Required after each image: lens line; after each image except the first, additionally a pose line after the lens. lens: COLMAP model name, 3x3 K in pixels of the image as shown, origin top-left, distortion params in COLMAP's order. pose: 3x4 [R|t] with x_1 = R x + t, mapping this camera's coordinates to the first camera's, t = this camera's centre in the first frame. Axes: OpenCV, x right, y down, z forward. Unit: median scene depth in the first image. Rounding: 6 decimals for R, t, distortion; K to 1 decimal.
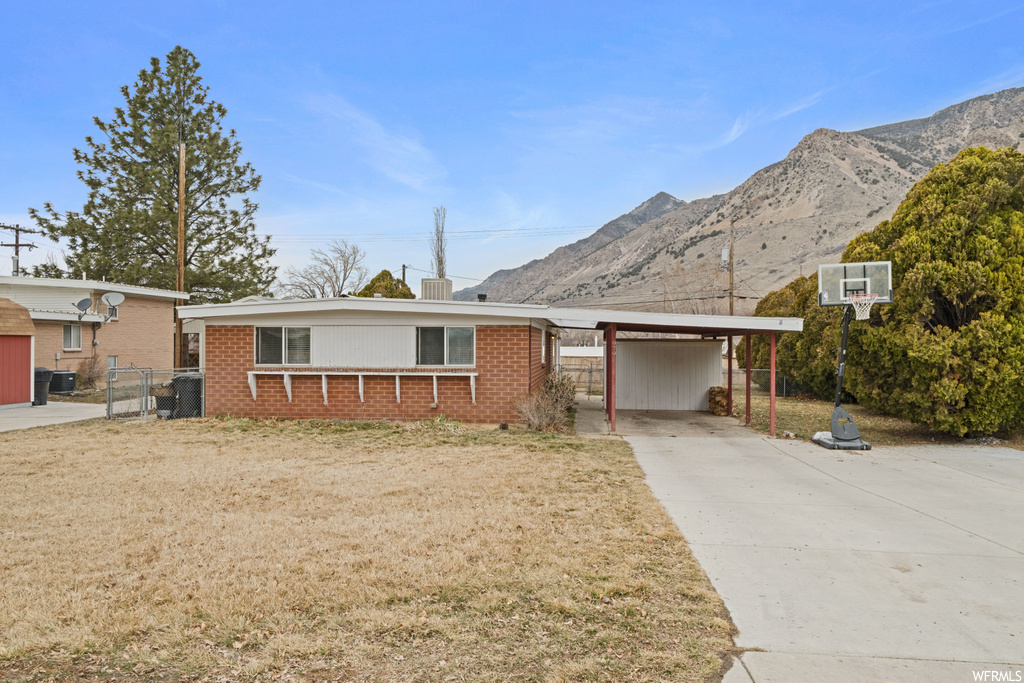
lens RADIAL K [[648.4, 0, 509.4], [0, 648.4, 337.5], [0, 0, 1]] dist [-0.004427, -0.001147]
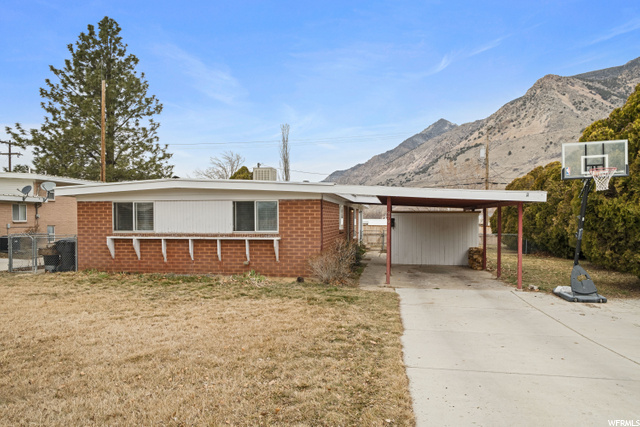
lens RADIAL K [[413.7, 0, 319.1], [0, 413.7, 222.9], [0, 0, 1]] dist [-0.003035, 0.000425]
pose [[0.998370, -0.003628, -0.056952, 0.064368], [0.004852, 0.999760, 0.021363, 0.008577], [0.056861, -0.021605, 0.998148, 0.176893]]
